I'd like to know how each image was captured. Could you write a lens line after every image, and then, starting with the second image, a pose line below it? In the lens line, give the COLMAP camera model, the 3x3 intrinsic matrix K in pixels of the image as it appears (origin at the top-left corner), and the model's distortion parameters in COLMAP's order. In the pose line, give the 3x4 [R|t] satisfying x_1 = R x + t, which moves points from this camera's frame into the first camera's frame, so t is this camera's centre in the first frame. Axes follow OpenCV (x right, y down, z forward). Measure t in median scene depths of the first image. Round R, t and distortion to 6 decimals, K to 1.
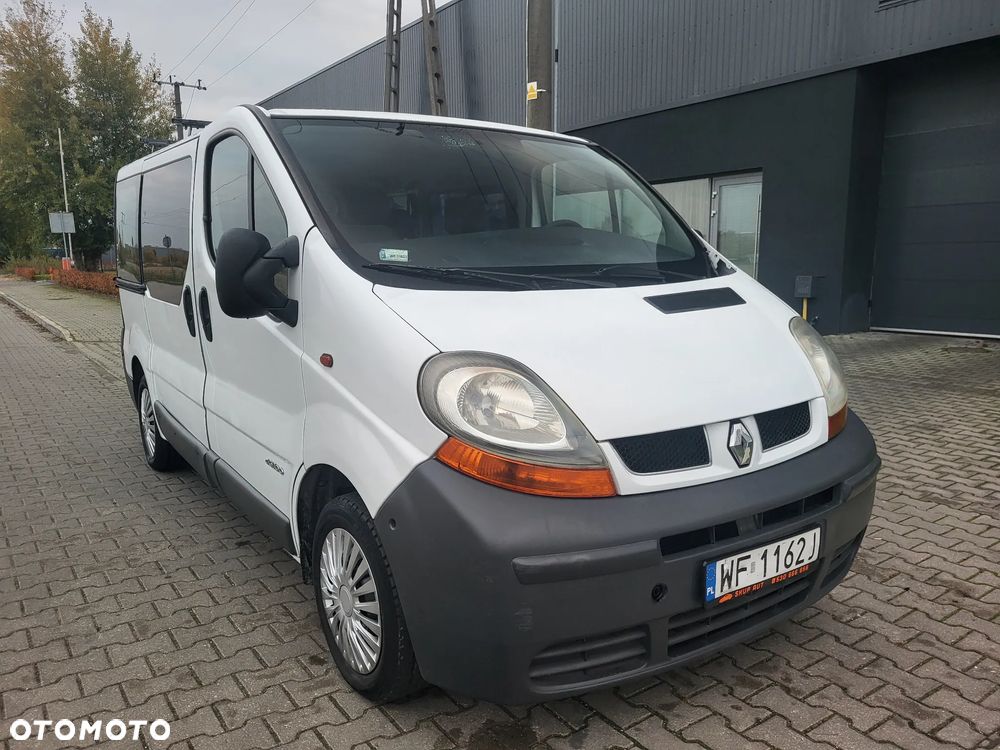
lens RADIAL K [[765.2, 0, 512.6], [0, 765.2, 378.0], [0, 0, 1]] dist [0.042595, -0.029025]
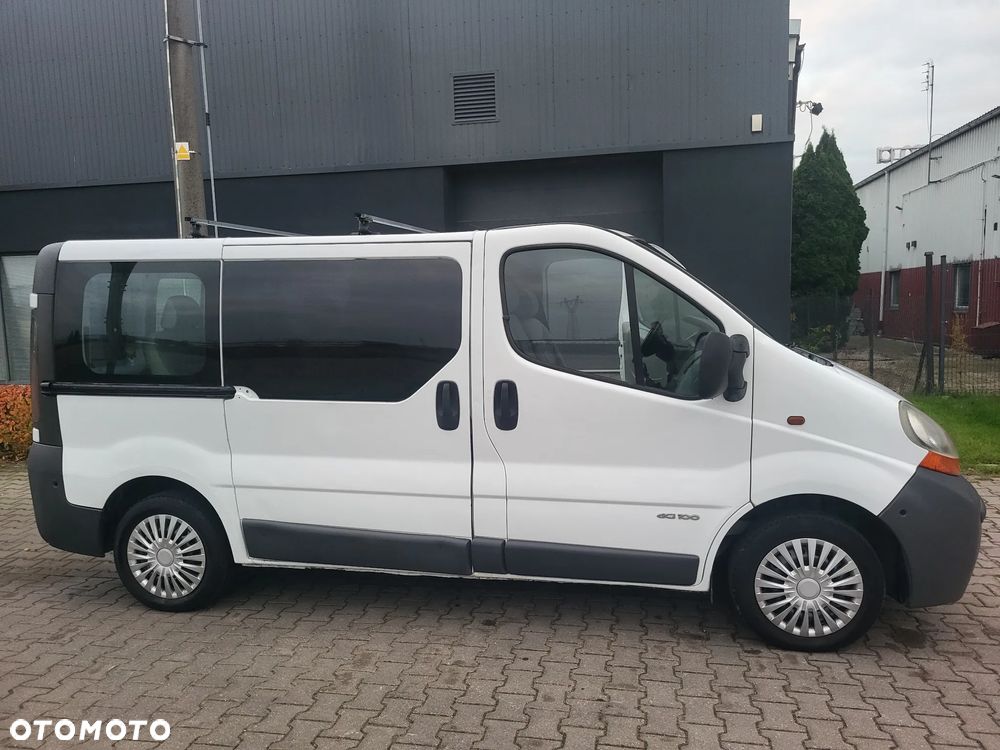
lens RADIAL K [[762.7, 0, 503.6], [0, 762.7, 379.2], [0, 0, 1]] dist [0.048411, -0.037005]
pose [[0.723743, -0.085176, 0.684792, -1.526375], [0.128079, 0.991691, -0.012016, -0.145018], [-0.678079, 0.096404, 0.728639, 0.303404]]
